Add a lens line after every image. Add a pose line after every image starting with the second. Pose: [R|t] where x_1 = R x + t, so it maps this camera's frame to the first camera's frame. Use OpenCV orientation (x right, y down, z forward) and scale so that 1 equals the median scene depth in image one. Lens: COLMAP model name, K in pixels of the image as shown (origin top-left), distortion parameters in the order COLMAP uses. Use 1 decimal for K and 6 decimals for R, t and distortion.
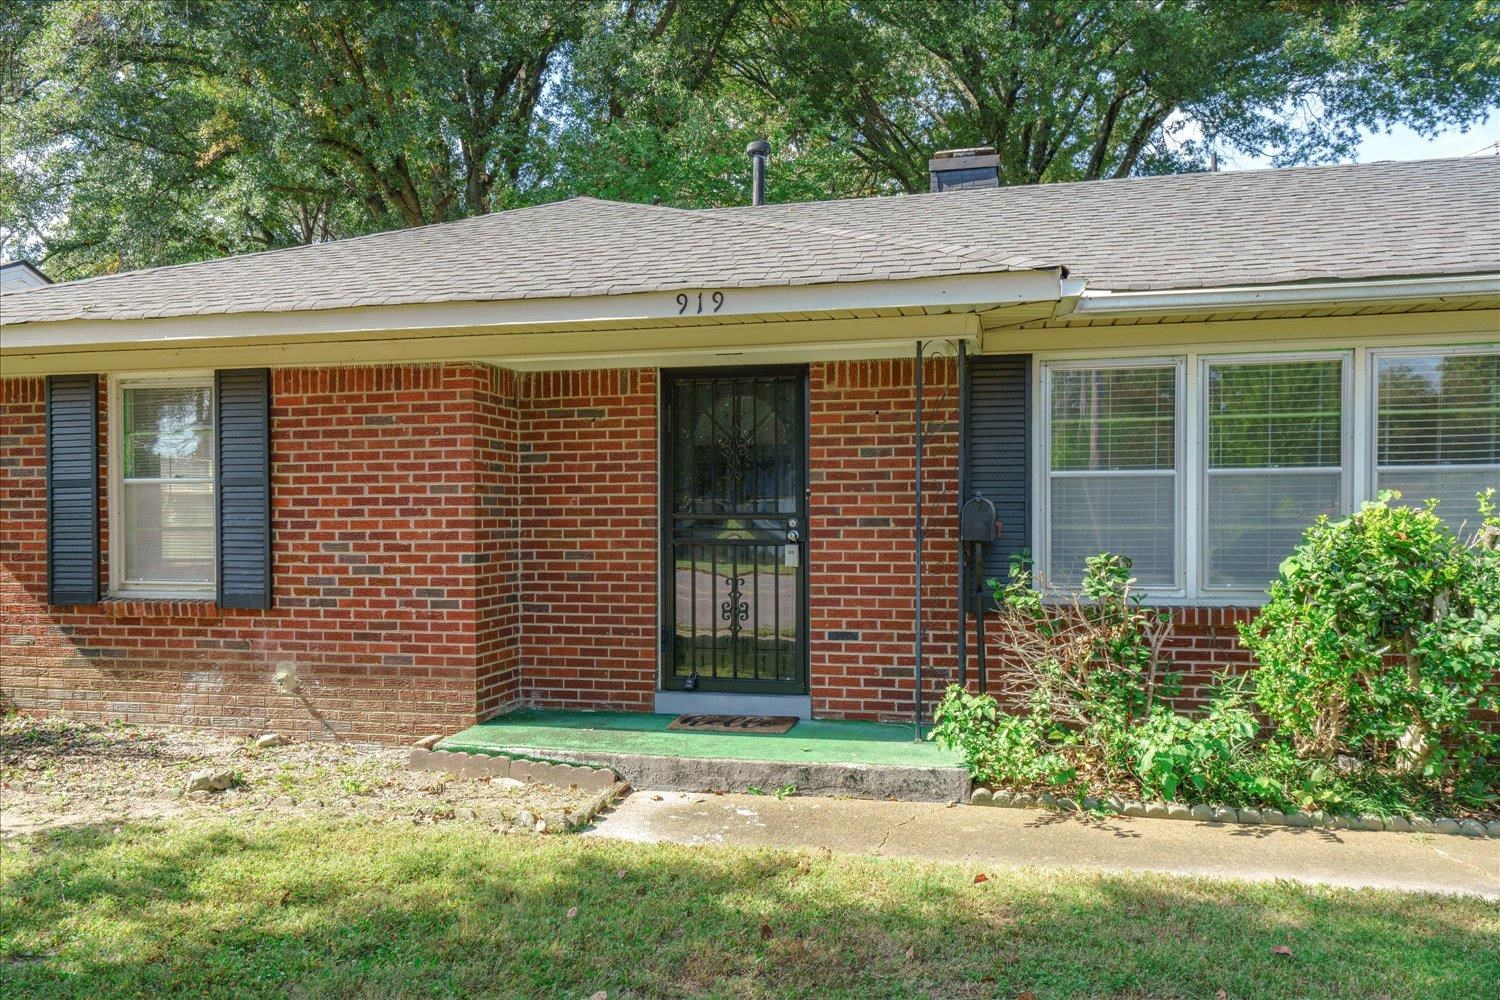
lens RADIAL K [[1155.4, 0, 753.0], [0, 1155.4, 539.6], [0, 0, 1]] dist [0.015574, -0.000929]
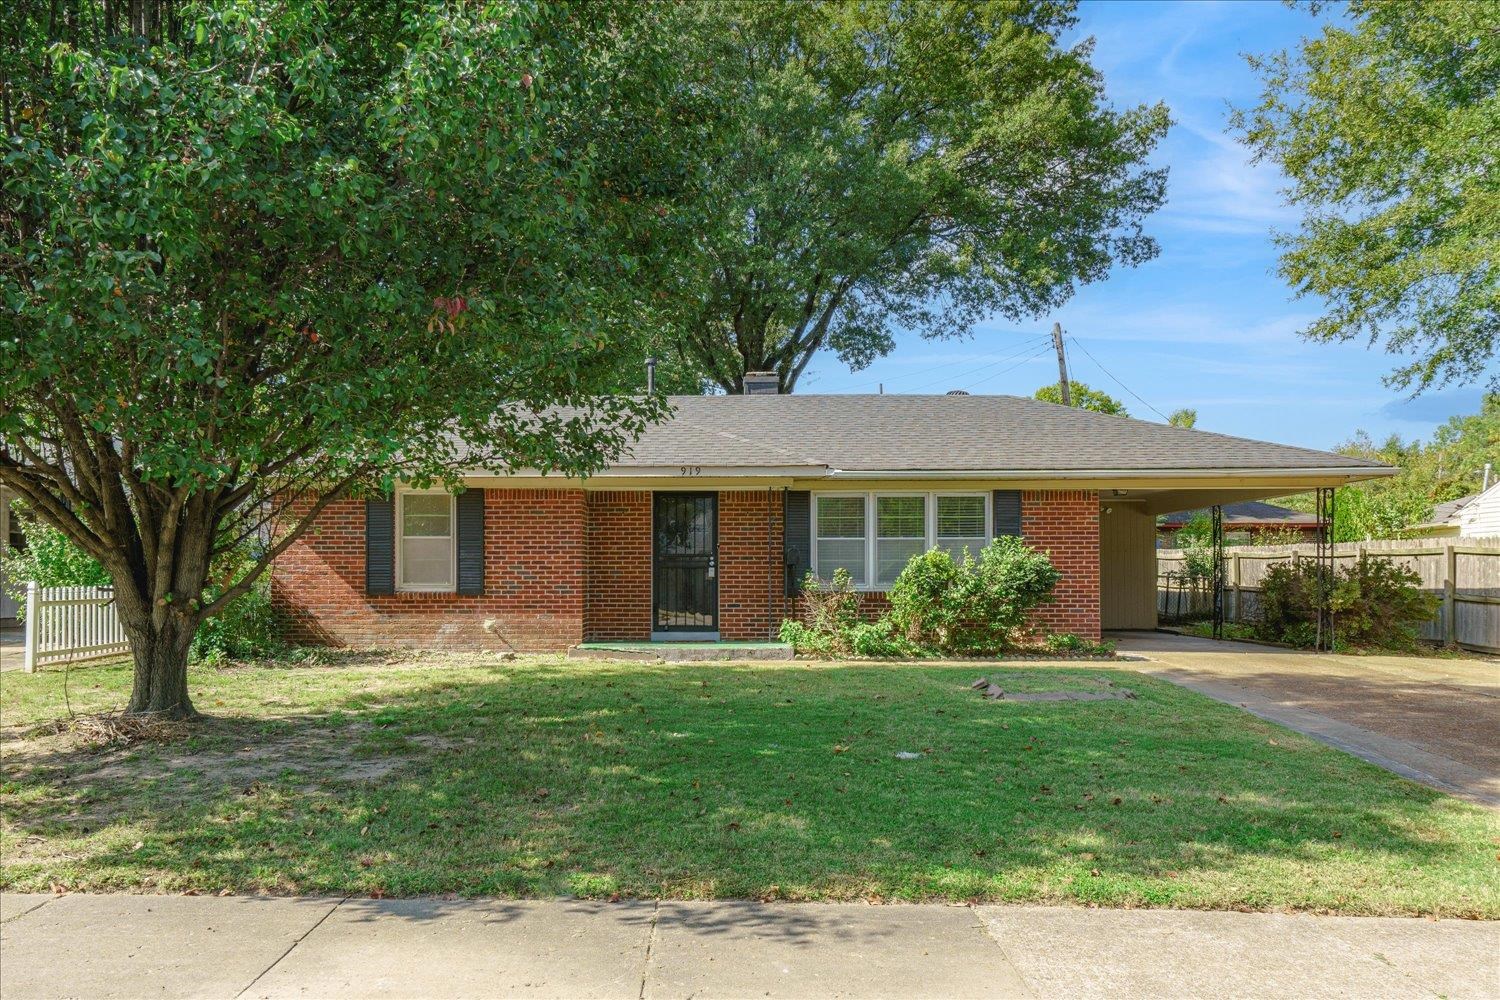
lens RADIAL K [[1128.2, 0, 716.4], [0, 1128.2, 582.3], [0, 0, 1]] dist [0.046798, 0.000139]
pose [[0.975175, 0.001639, 0.221429, -0.475649], [0.001090, 0.999925, -0.012200, 0.064084], [-0.221433, 0.012139, 0.975100, -1.273117]]
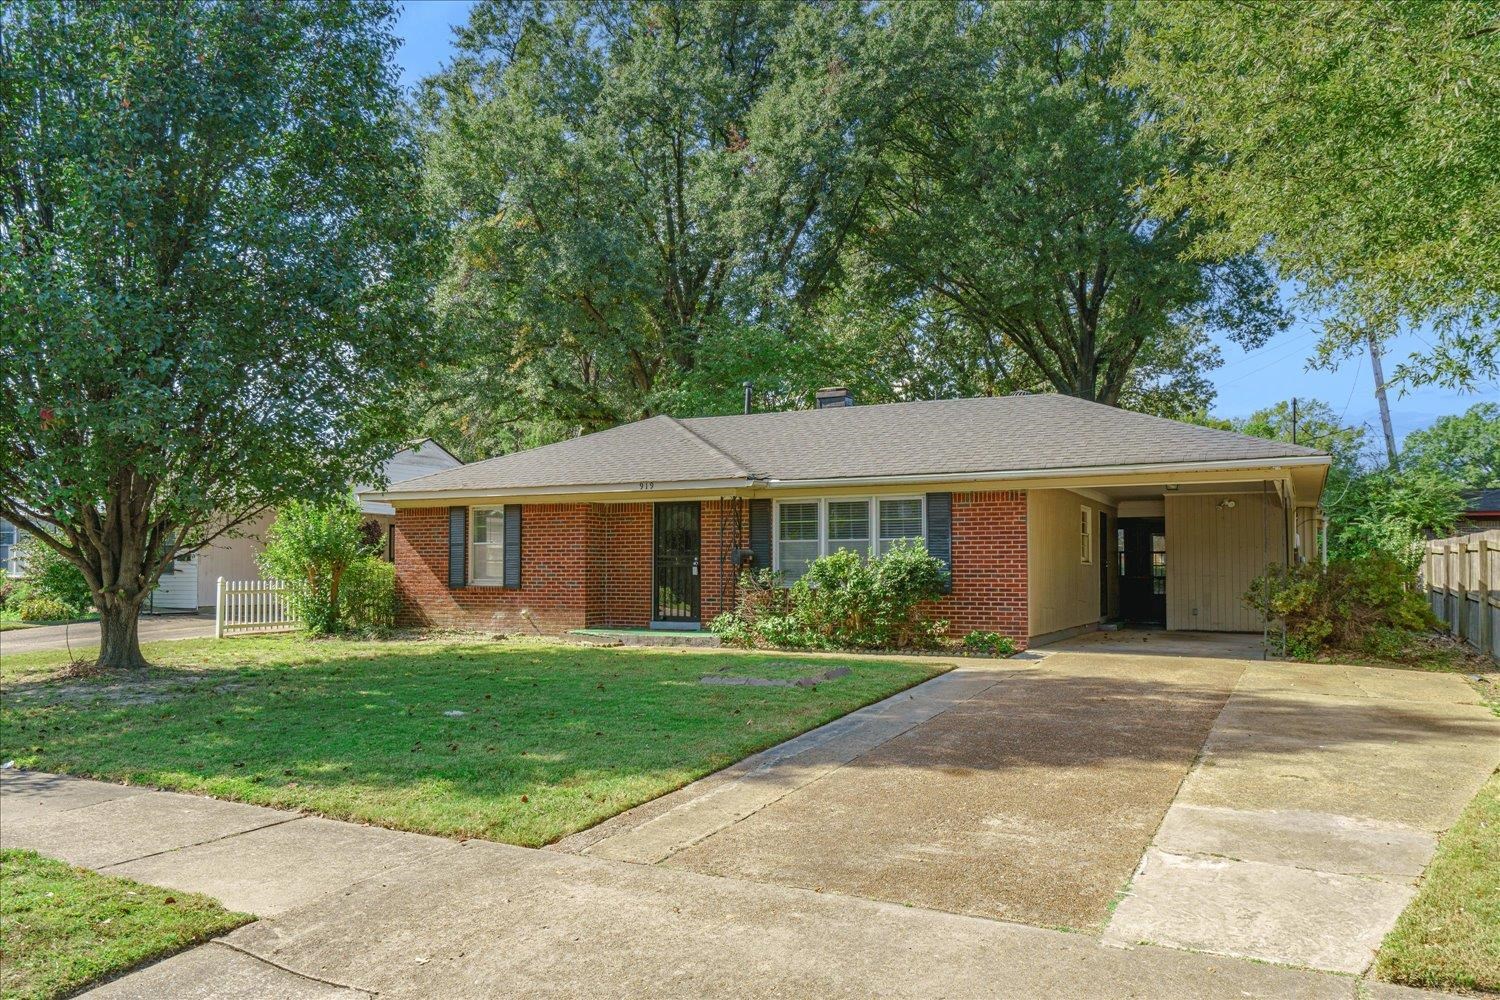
lens RADIAL K [[1128.2, 0, 753.3], [0, 1128.2, 536.3], [0, 0, 1]] dist [0.046798, 0.000139]
pose [[0.969995, -0.003496, -0.243099, 0.832818], [-0.008284, 0.998841, -0.047419, 0.059413], [0.242983, 0.048010, 0.968842, -1.591781]]
